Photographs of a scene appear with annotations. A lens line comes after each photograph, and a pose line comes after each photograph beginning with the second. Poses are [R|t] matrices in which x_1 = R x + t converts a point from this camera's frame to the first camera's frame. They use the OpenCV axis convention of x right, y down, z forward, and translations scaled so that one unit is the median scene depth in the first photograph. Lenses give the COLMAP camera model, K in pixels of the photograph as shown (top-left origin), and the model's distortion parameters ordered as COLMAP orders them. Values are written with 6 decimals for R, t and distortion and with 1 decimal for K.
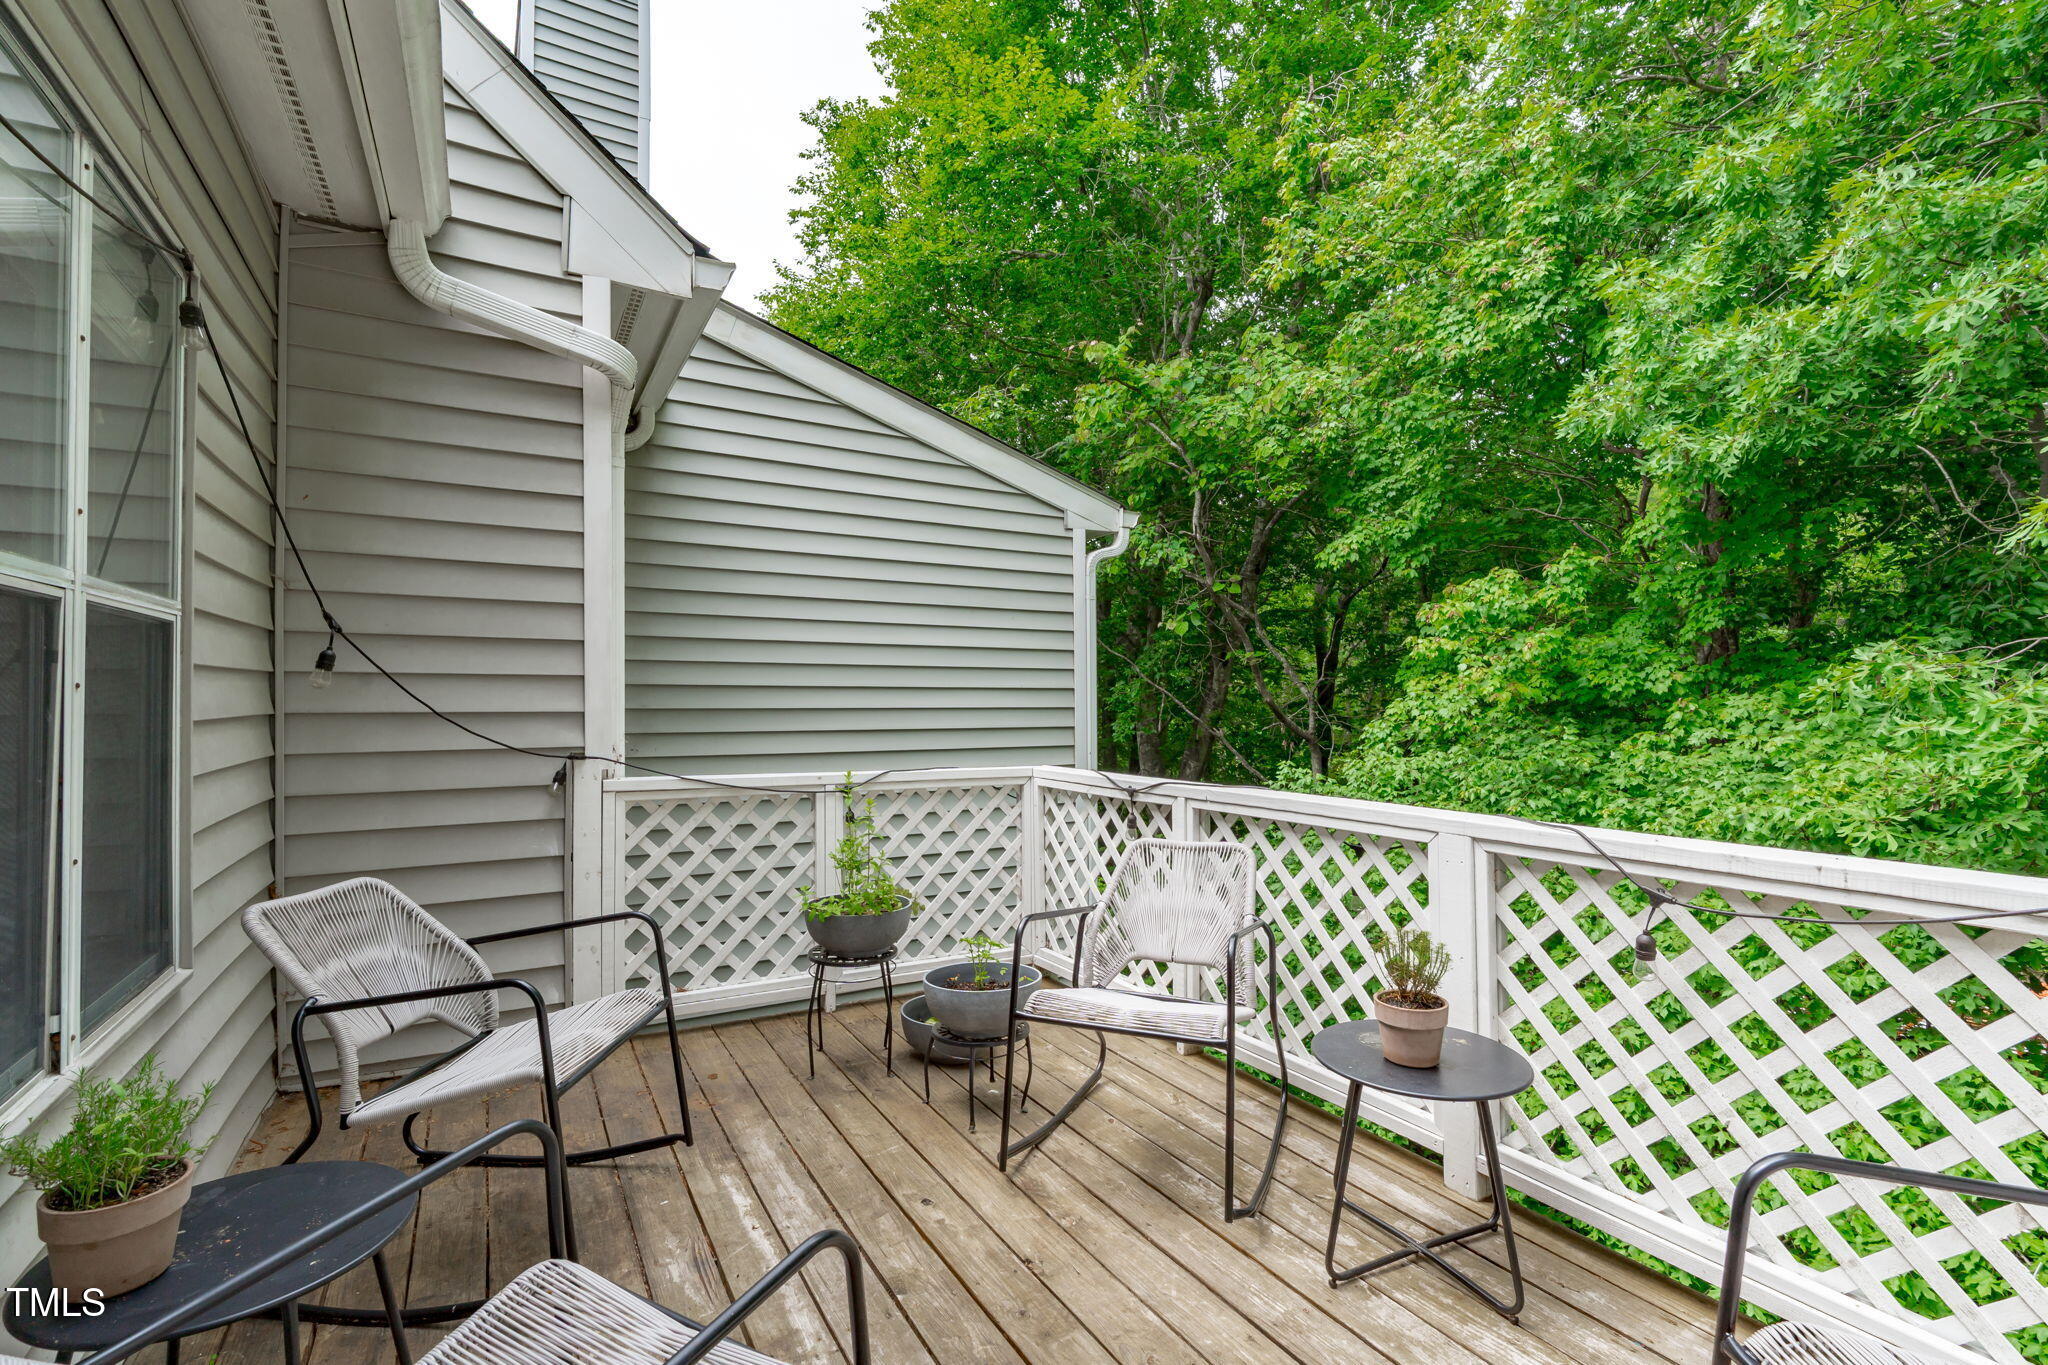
lens RADIAL K [[923.8, 0, 1024.3], [0, 923.8, 696.5], [0, 0, 1]] dist [-0.000849, 0.000982]
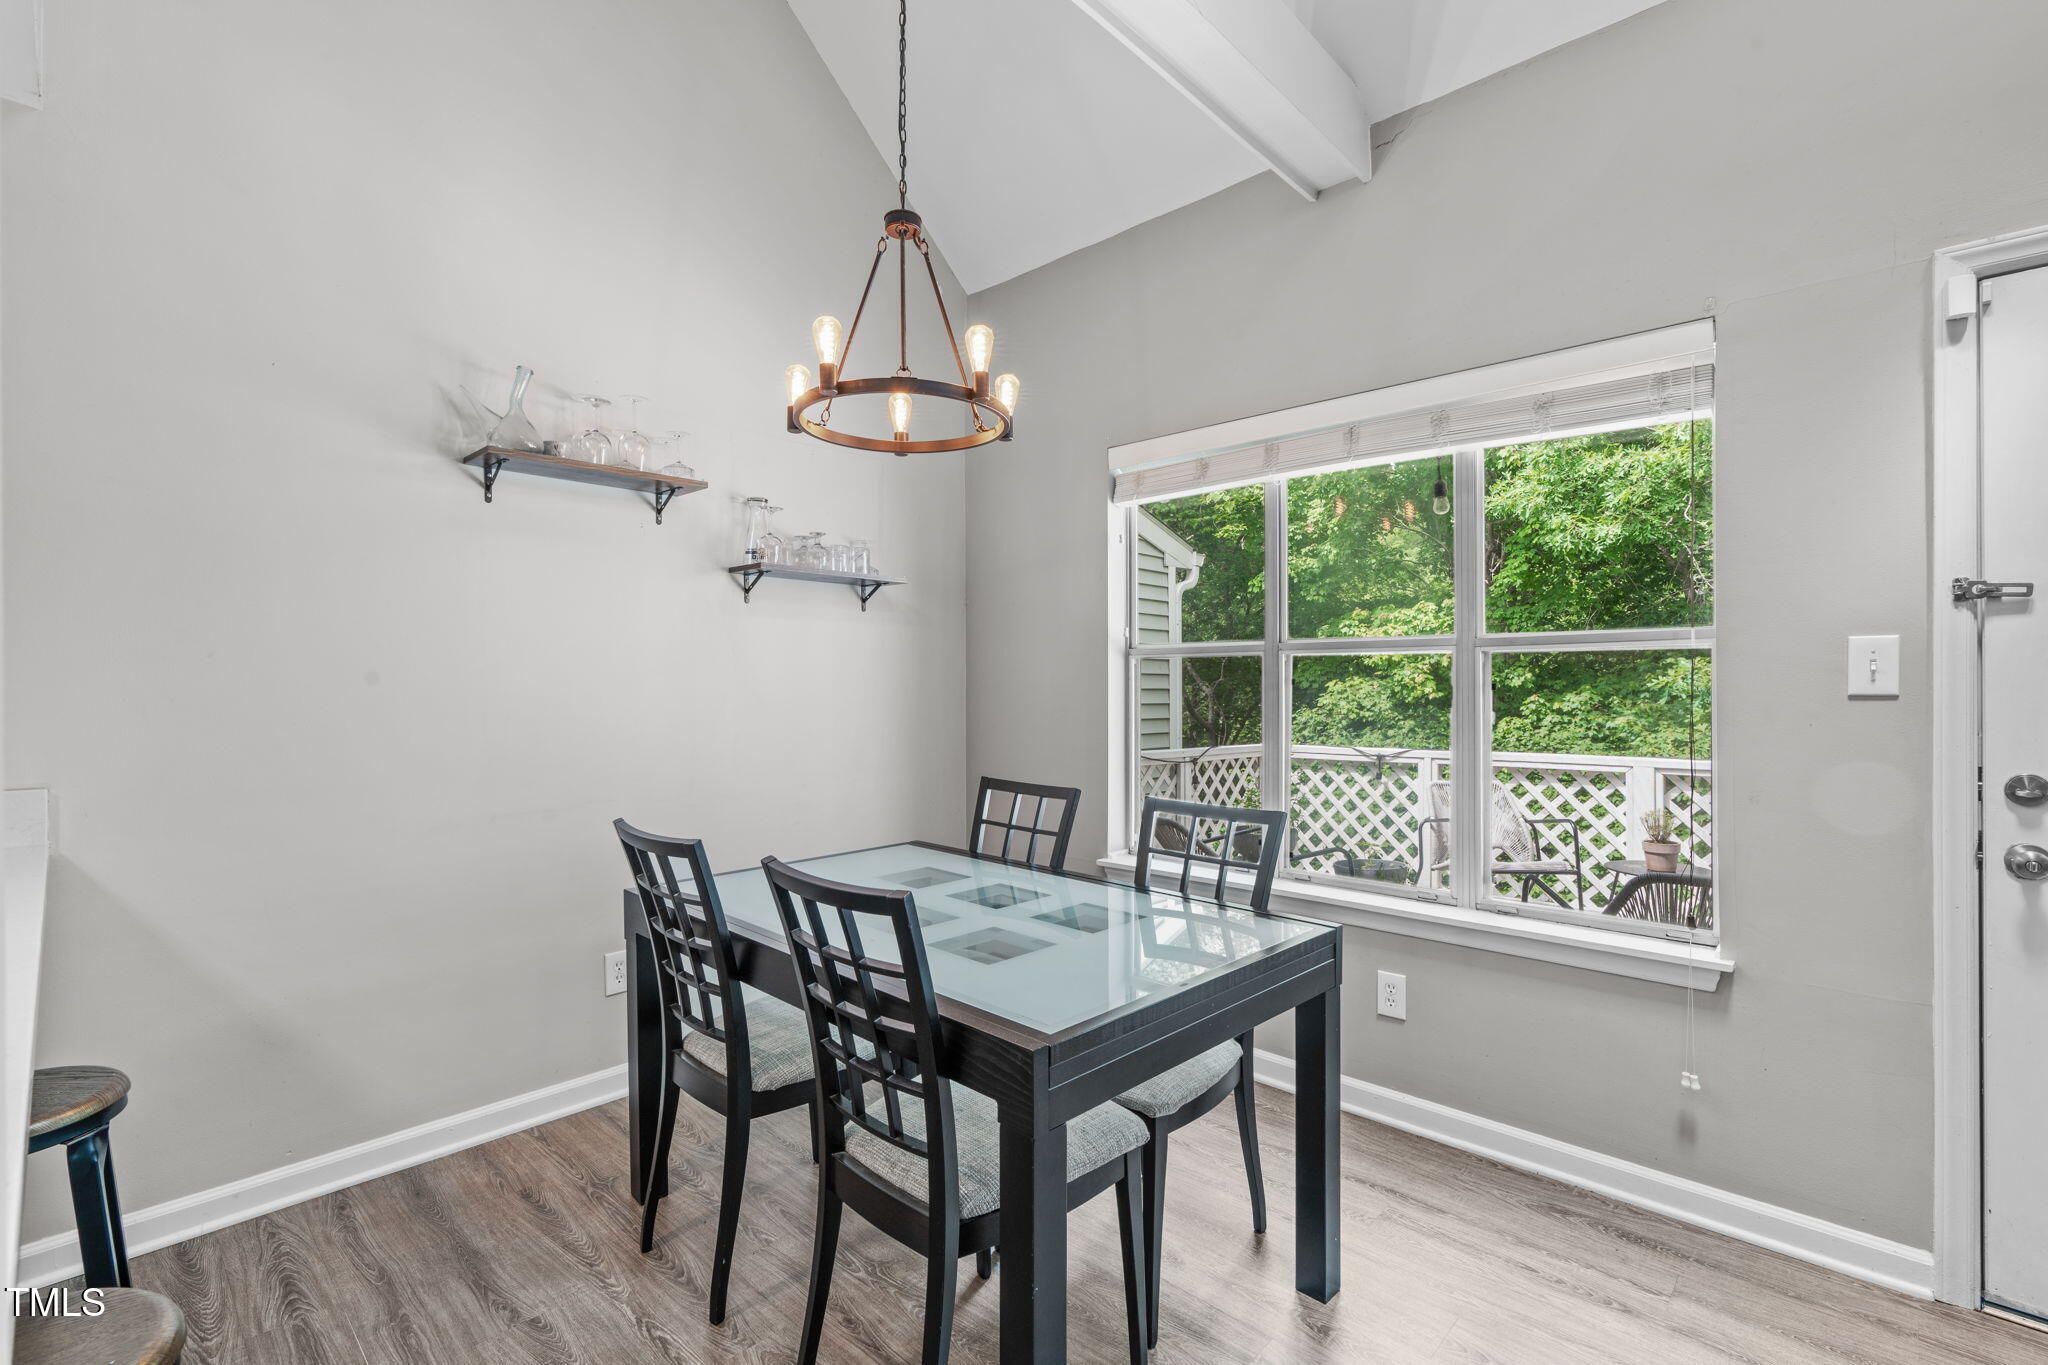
lens RADIAL K [[933.0, 0, 1042.6], [0, 933.0, 694.4], [0, 0, 1]] dist [-0.002024, 0.000461]
pose [[0.956624, -0.006183, 0.291261, -0.932508], [0.006952, 0.999975, -0.001605, -0.003480], [-0.291244, 0.003560, 0.956642, -0.358613]]
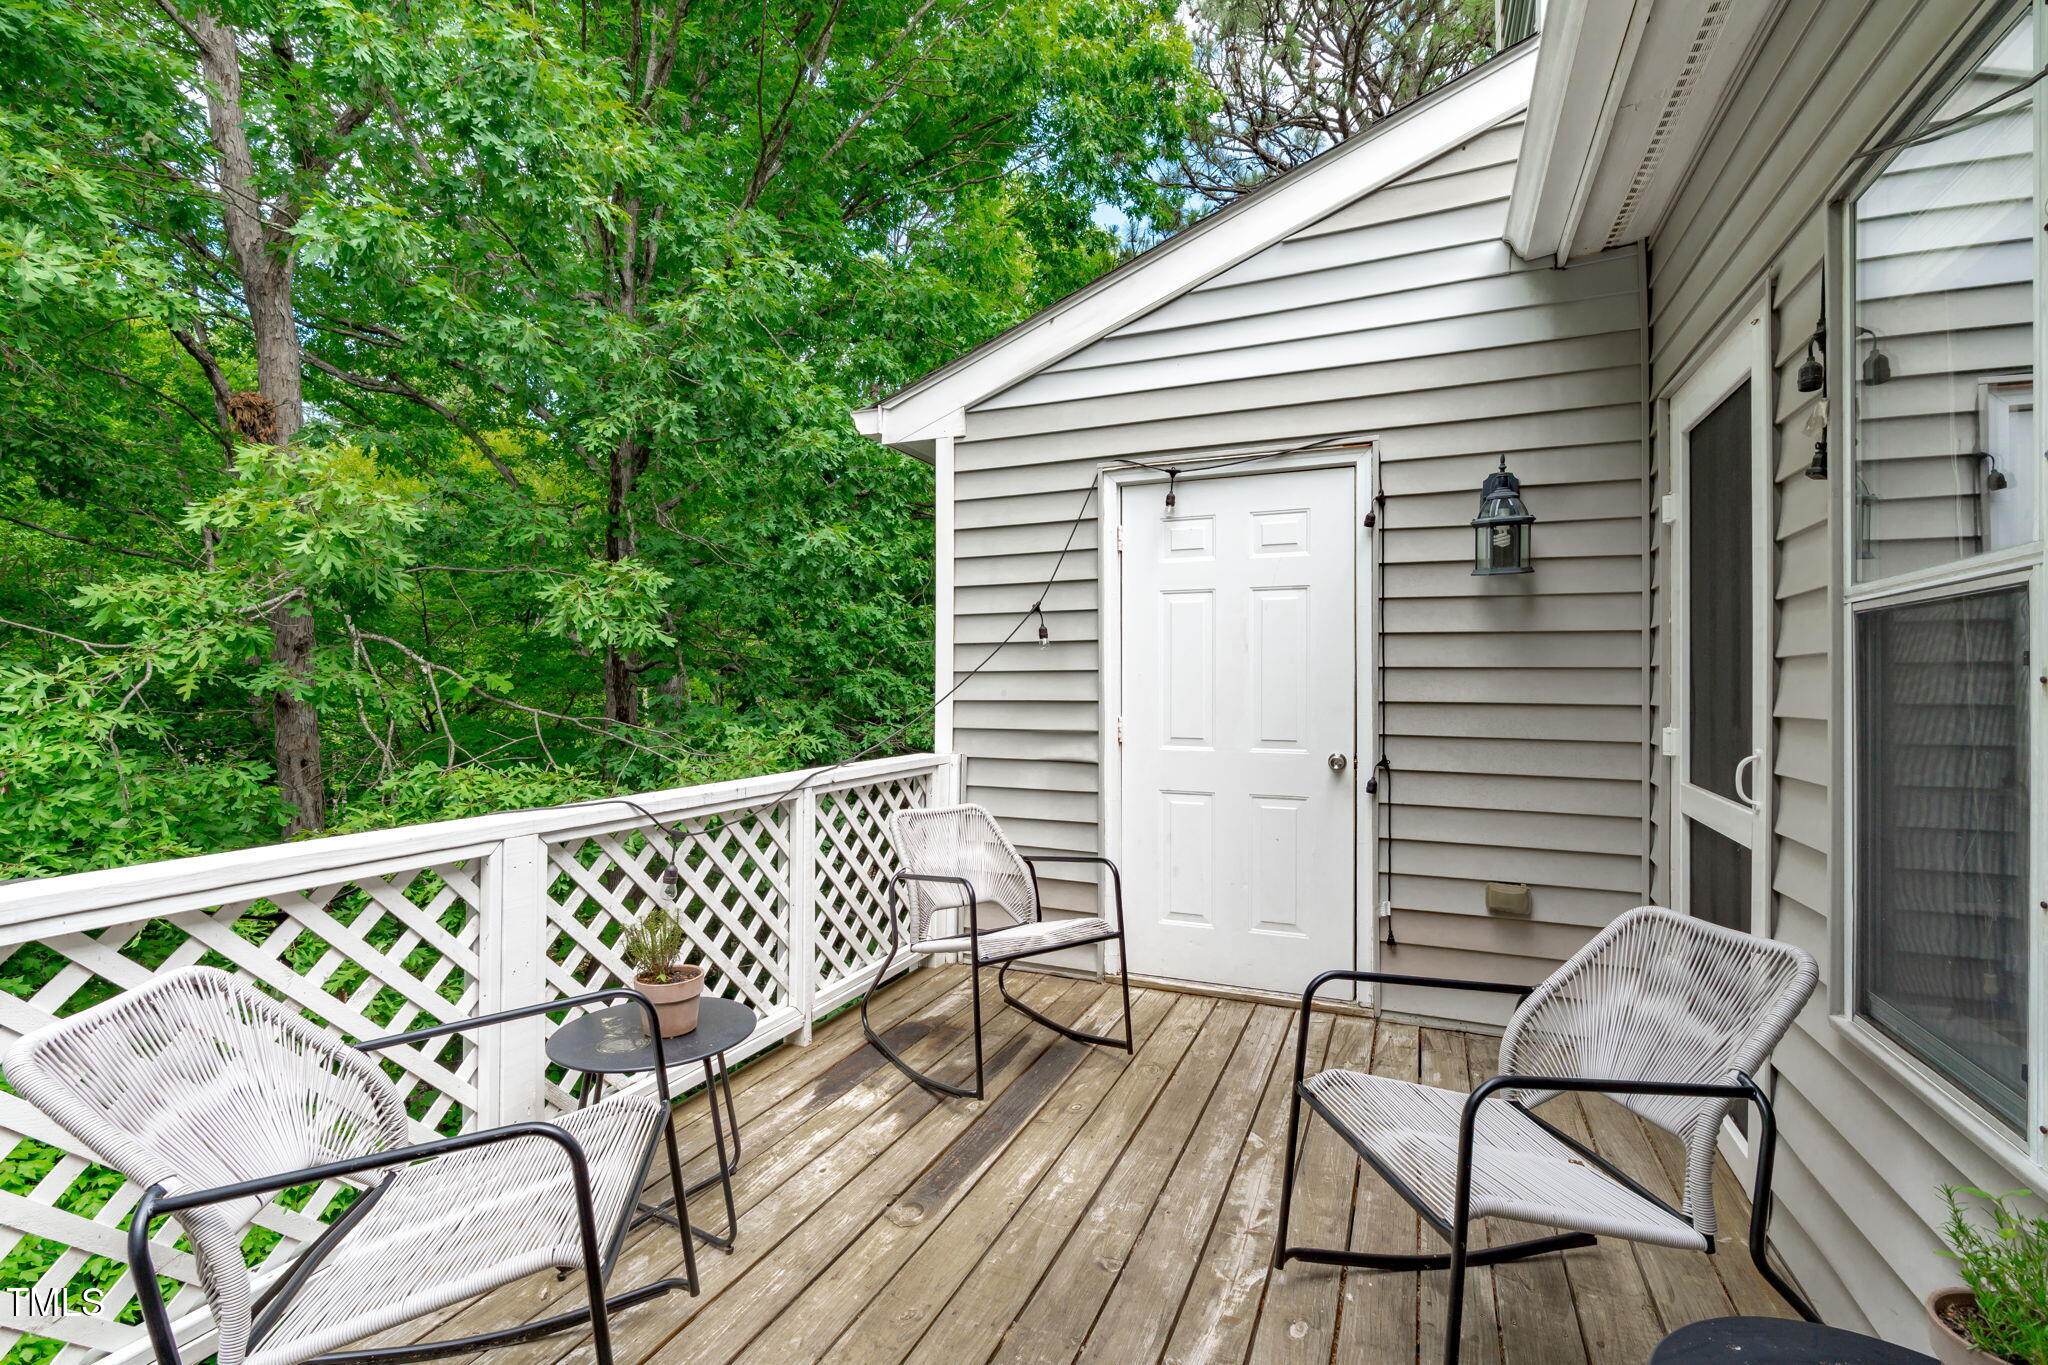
lens RADIAL K [[933.0, 0, 1042.6], [0, 933.0, 694.4], [0, 0, 1]] dist [-0.002024, 0.000461]
pose [[-0.614579, 0.001602, 0.788854, -0.429944], [0.008493, 0.999953, 0.004586, 0.006403], [-0.788810, 0.009518, -0.614563, 0.827859]]
